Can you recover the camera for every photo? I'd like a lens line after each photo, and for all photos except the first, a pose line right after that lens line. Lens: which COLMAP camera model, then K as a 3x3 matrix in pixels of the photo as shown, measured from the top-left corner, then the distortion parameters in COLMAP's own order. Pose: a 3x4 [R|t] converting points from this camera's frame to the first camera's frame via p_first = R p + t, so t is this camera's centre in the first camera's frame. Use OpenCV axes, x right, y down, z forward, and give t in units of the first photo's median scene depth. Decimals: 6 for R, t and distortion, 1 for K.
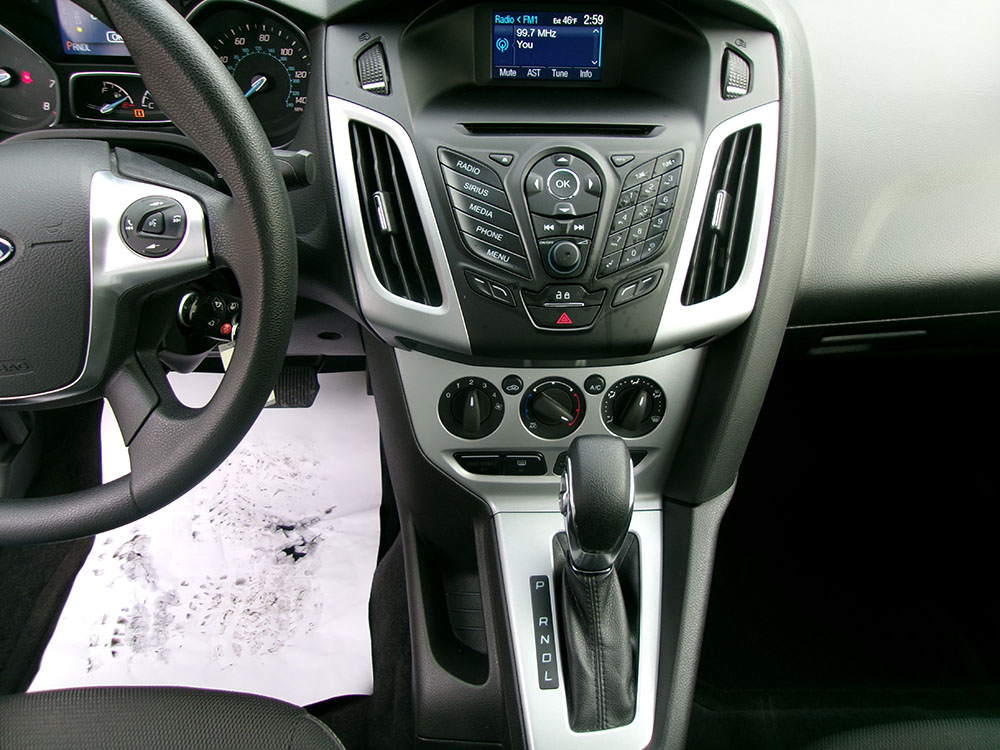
lens RADIAL K [[773.0, 0, 506.5], [0, 773.0, 373.2], [0, 0, 1]] dist [-0.021869, 0.024288]
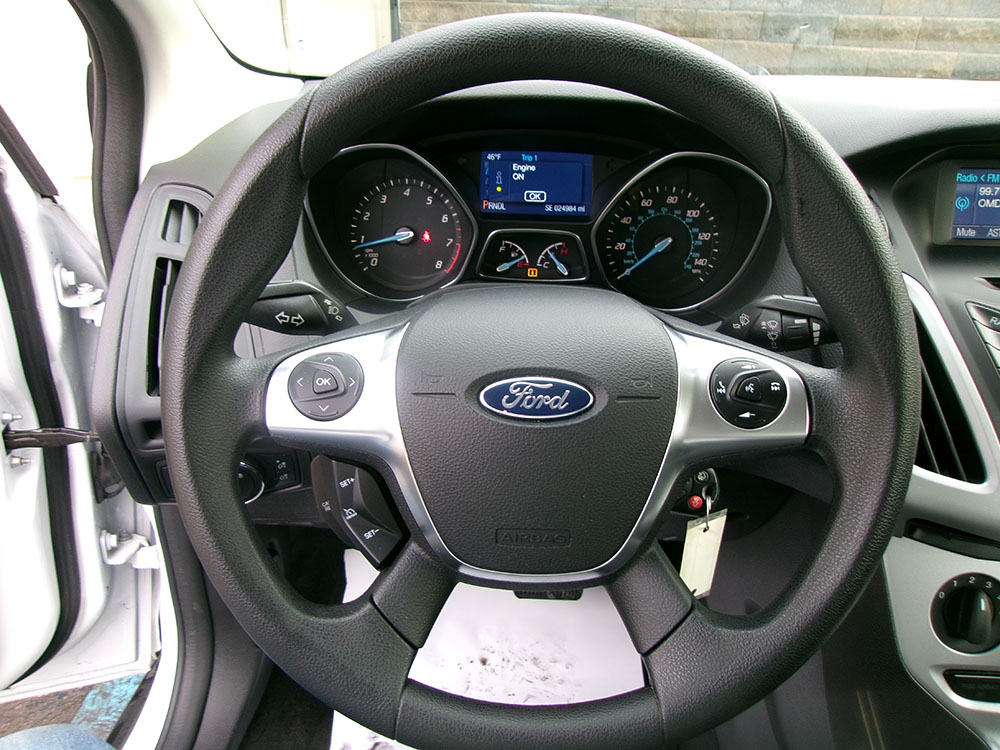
lens RADIAL K [[773.0, 0, 495.4], [0, 773.0, 369.9], [0, 0, 1]] dist [-0.021869, 0.024288]
pose [[0.995151, 0.021114, -0.096071, -0.434575], [-0.044385, 0.967993, -0.247021, 0.018271], [0.087780, 0.250088, 0.964236, 0.102753]]
